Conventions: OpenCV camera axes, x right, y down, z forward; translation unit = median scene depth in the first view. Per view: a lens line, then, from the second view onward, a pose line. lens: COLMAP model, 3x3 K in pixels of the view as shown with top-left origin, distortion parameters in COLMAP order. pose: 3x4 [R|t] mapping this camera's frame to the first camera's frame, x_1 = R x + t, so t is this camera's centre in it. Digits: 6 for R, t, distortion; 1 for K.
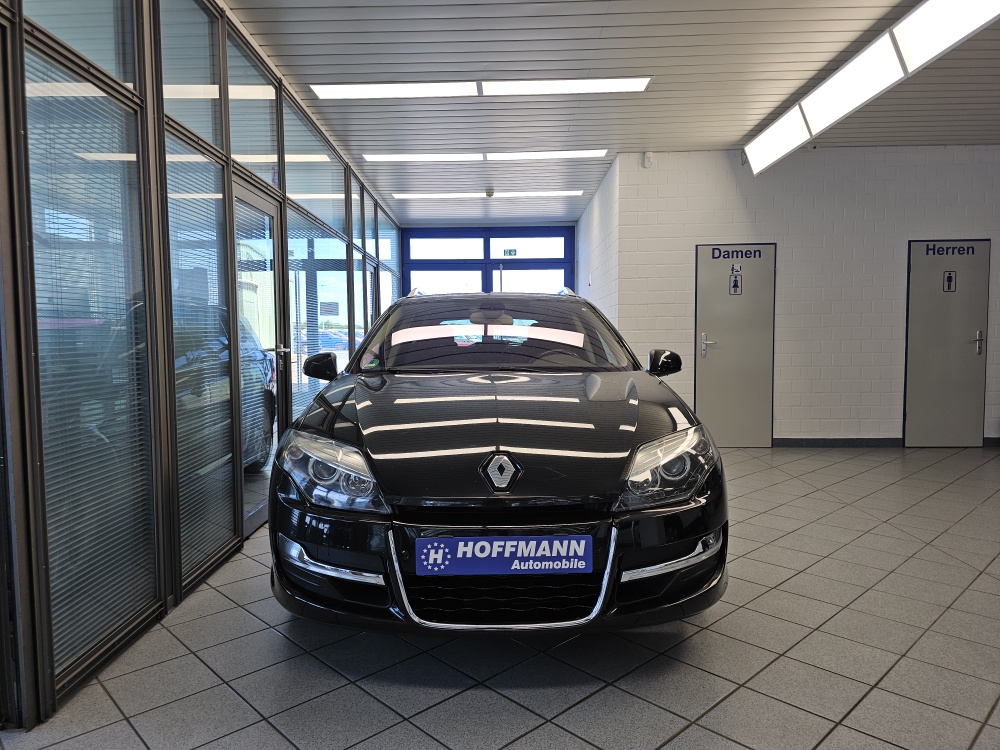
lens RADIAL K [[671.5, 0, 495.3], [0, 671.5, 372.1], [0, 0, 1]] dist [0.066807, -0.069705]
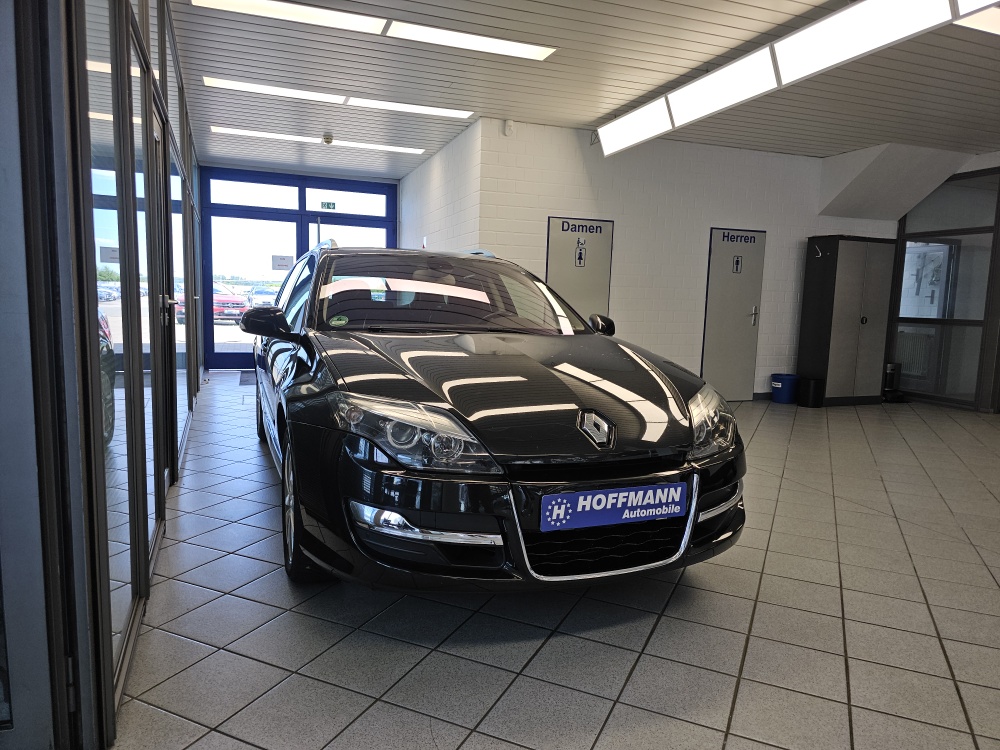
lens RADIAL K [[672.8, 0, 503.6], [0, 672.8, 376.2], [0, 0, 1]] dist [0.076820, -0.073970]
pose [[0.928507, -0.005198, 0.371278, -0.460118], [-0.016857, 0.998281, 0.056132, 0.010470], [-0.370931, -0.058378, 0.926824, 0.082547]]
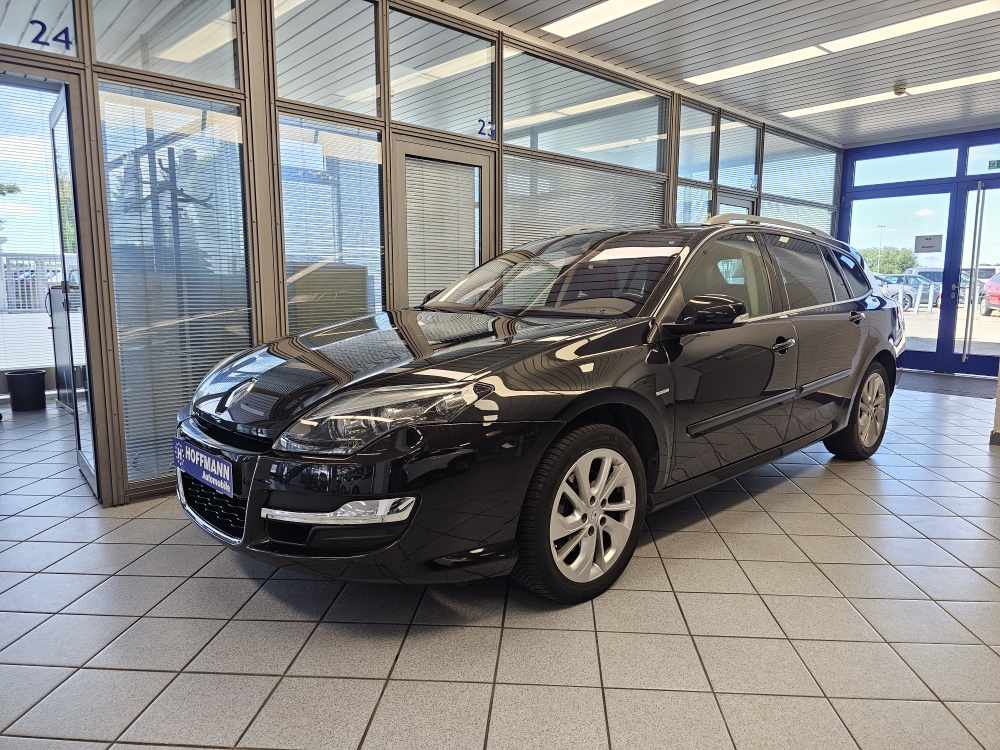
lens RADIAL K [[672.8, 0, 503.6], [0, 672.8, 376.2], [0, 0, 1]] dist [0.076820, -0.073970]
pose [[0.673519, 0.113789, -0.730359, 1.001298], [-0.051082, 0.992883, 0.107583, -0.024932], [0.737403, -0.035151, 0.674538, 0.506511]]
